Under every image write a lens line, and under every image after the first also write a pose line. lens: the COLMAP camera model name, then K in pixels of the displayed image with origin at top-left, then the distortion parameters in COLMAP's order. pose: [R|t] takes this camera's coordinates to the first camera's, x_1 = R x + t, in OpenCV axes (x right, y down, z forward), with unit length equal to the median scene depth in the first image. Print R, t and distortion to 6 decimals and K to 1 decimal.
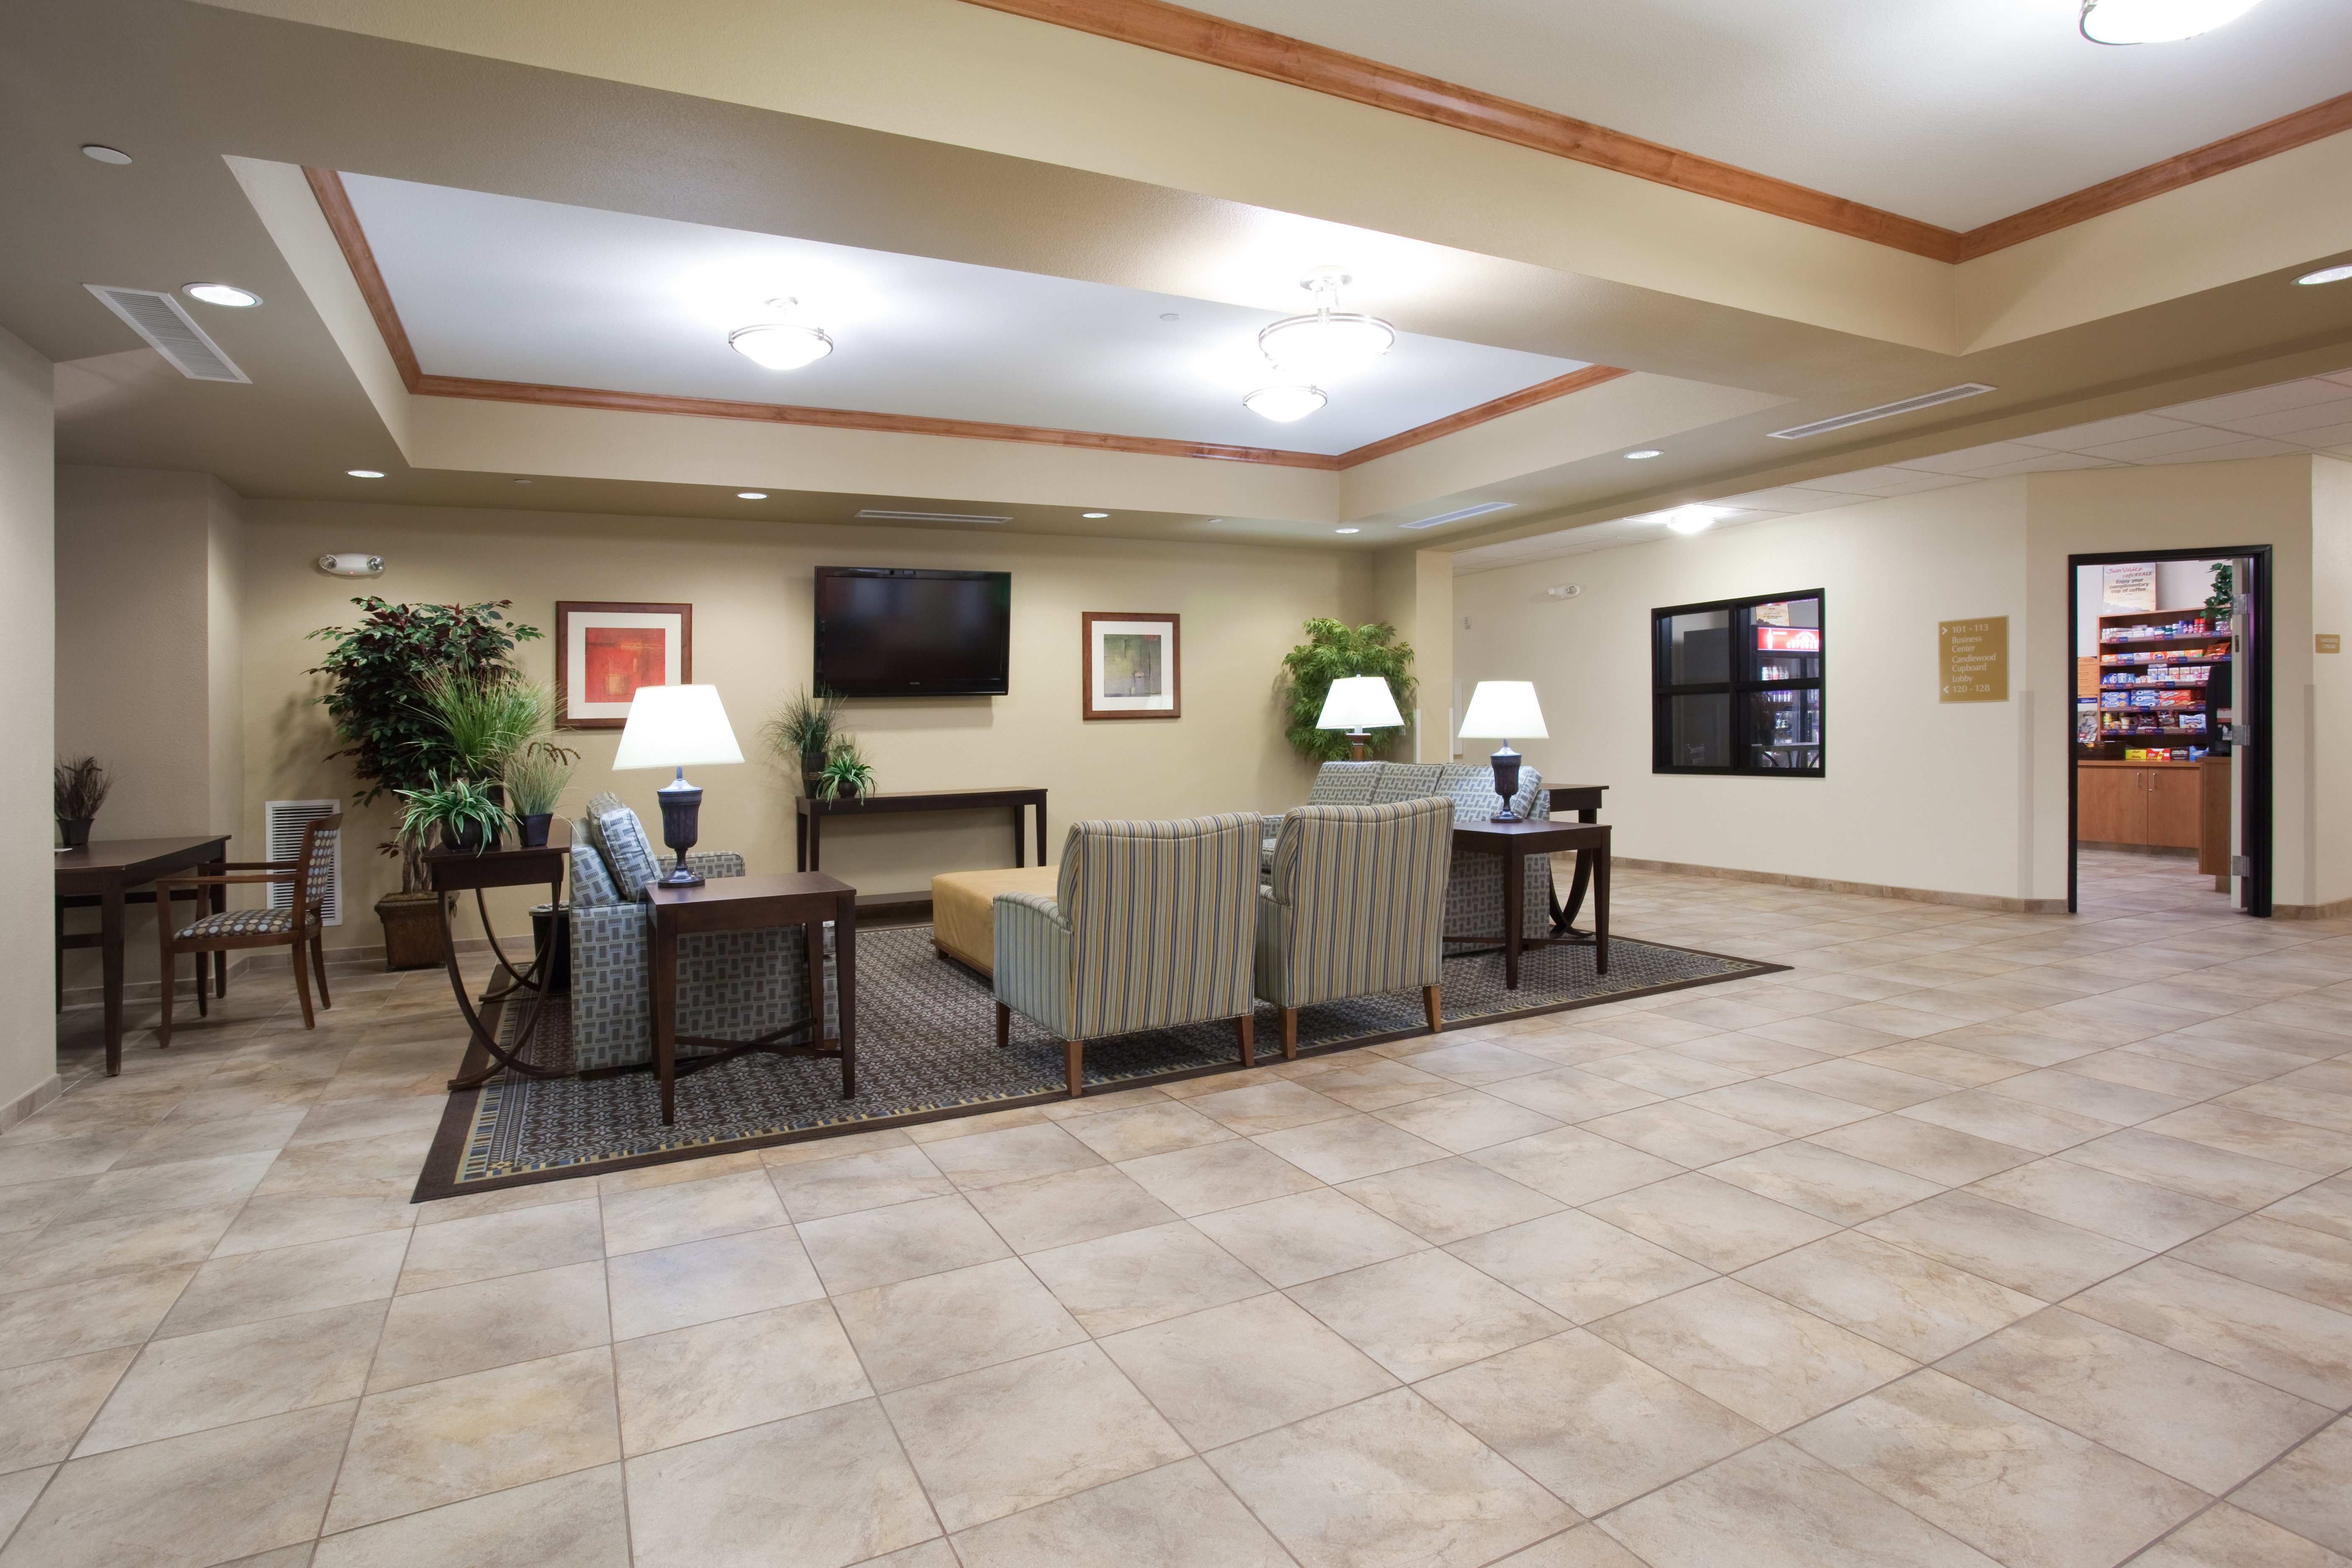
lens RADIAL K [[1185.5, 0, 1174.5], [0, 1185.5, 780.4], [0, 0, 1]] dist [-0.002043, -0.000232]
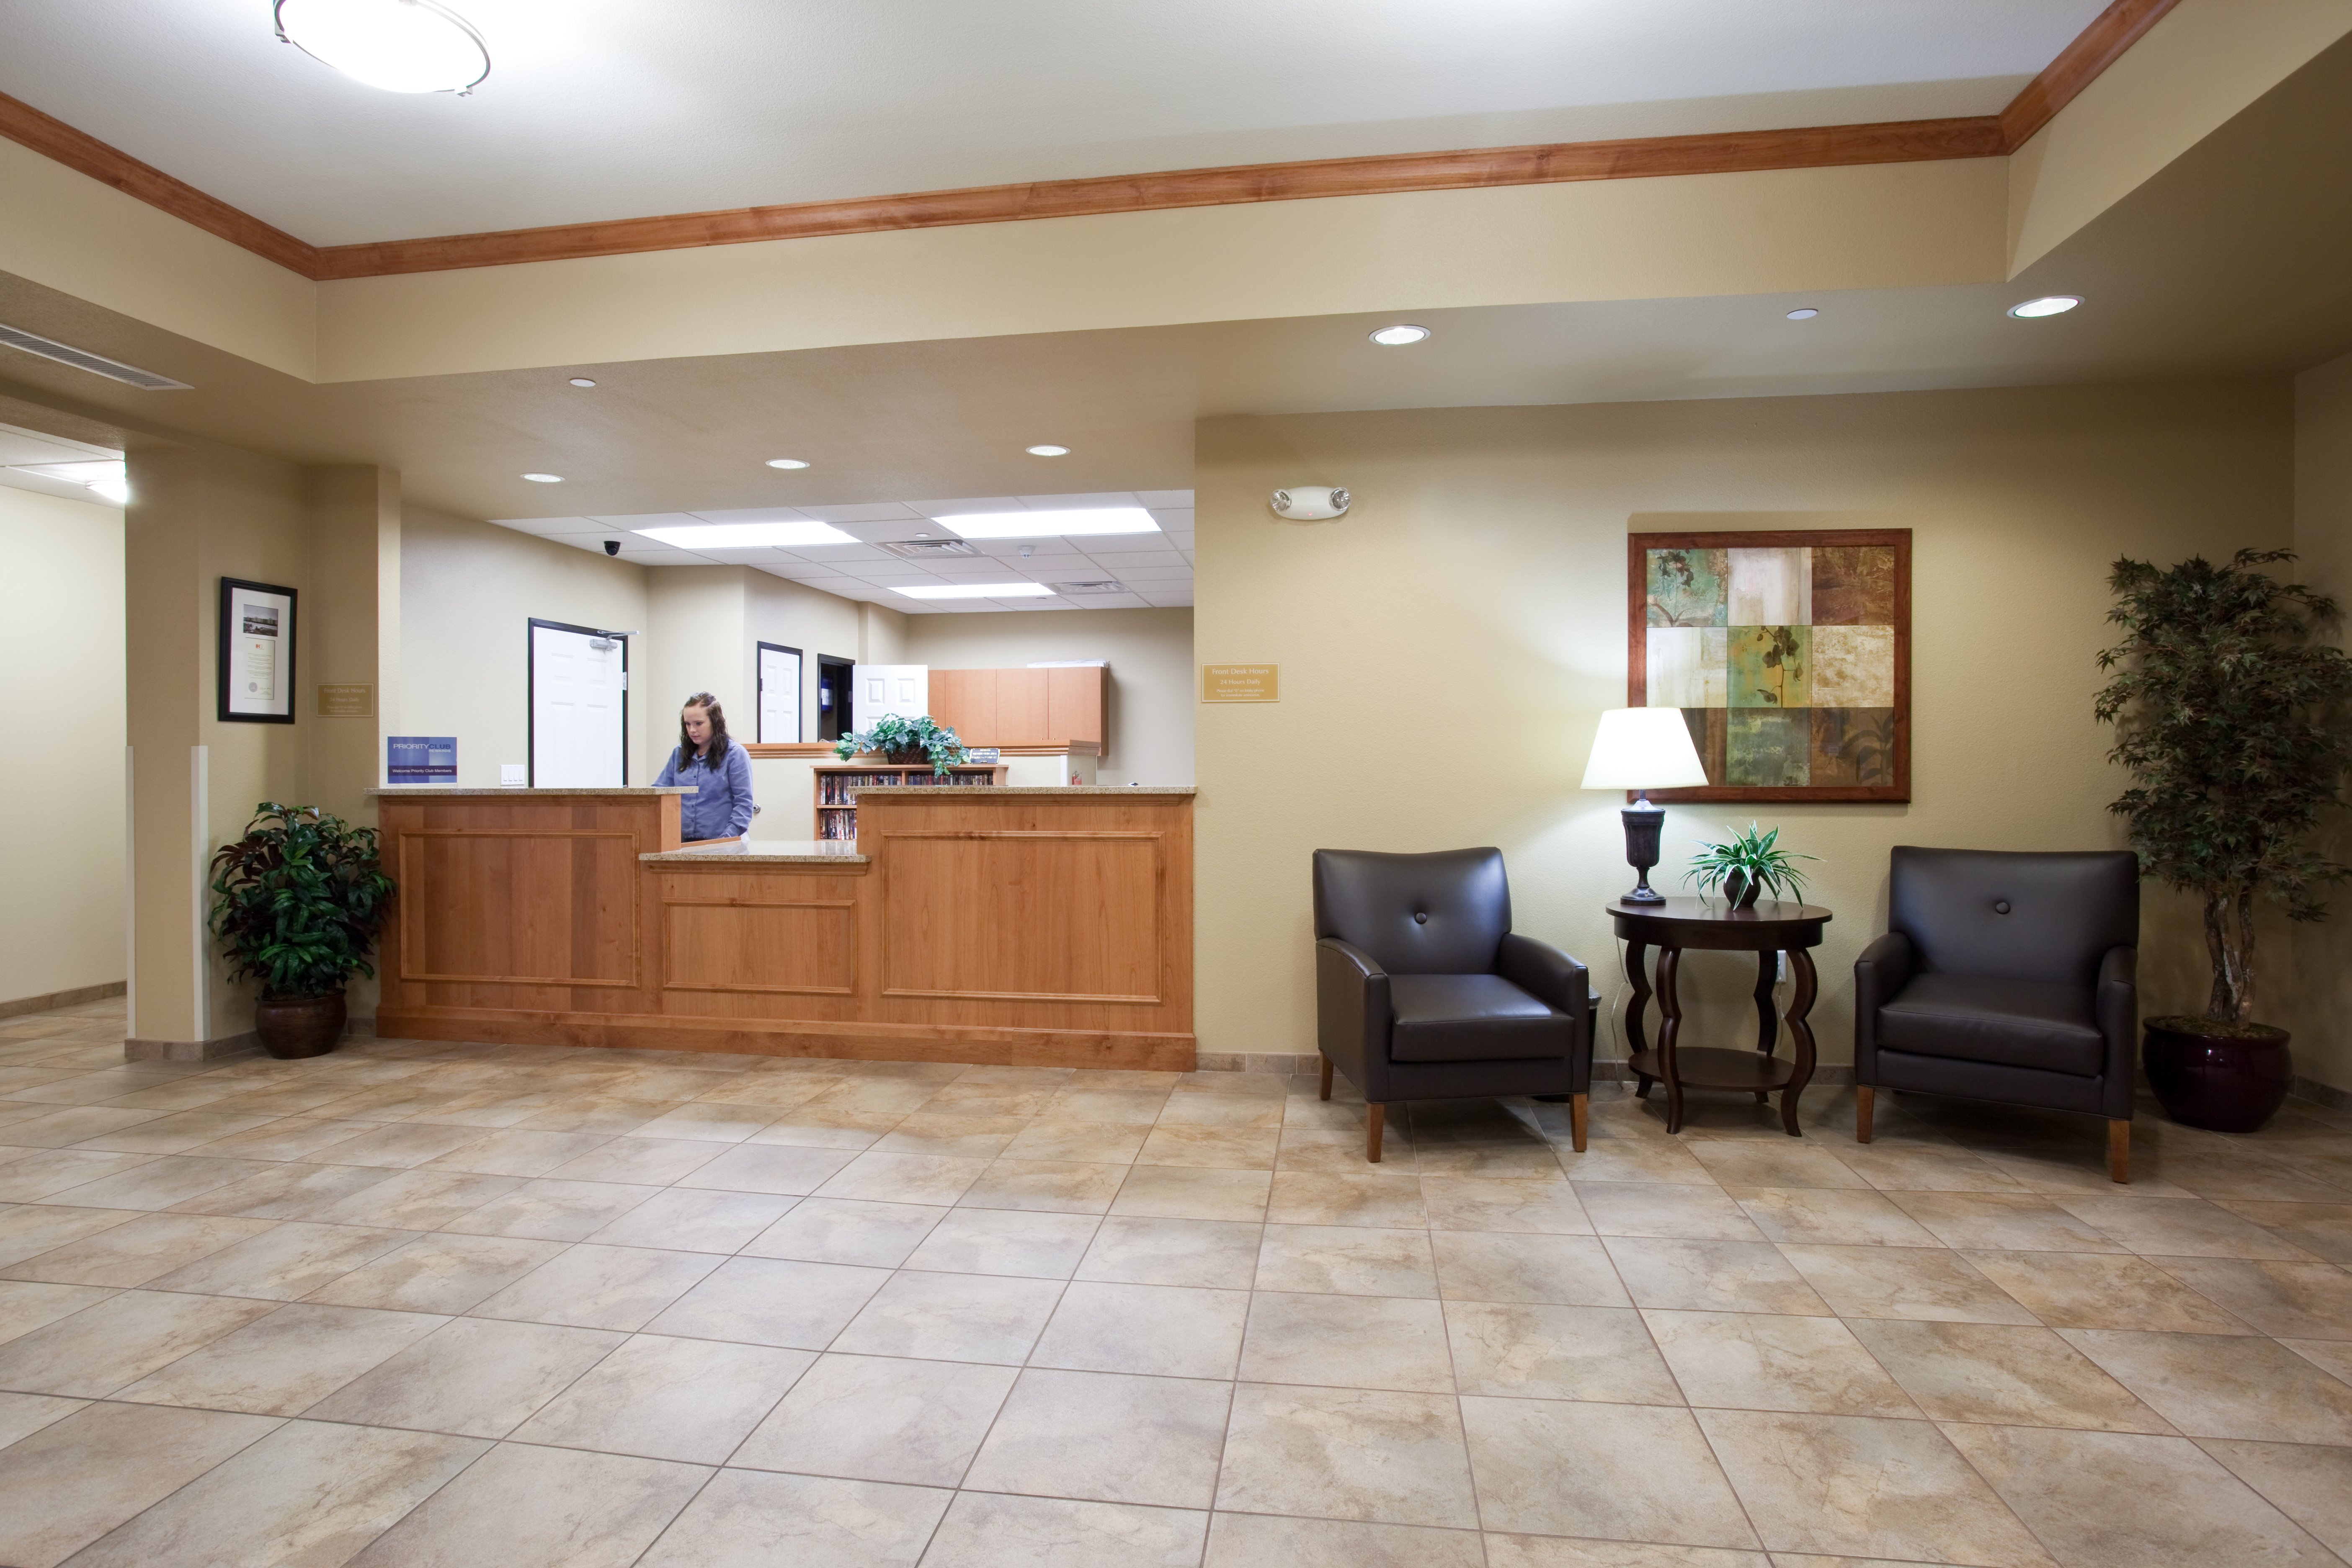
lens RADIAL K [[1260.9, 0, 1173.7], [0, 1260.9, 777.0], [0, 0, 1]] dist [0.006240, 0.001610]
pose [[-0.810191, 0.013898, 0.586001, -0.325945], [0.044756, 0.998267, 0.038203, -0.078789], [-0.584454, 0.057179, -0.809409, 1.628675]]
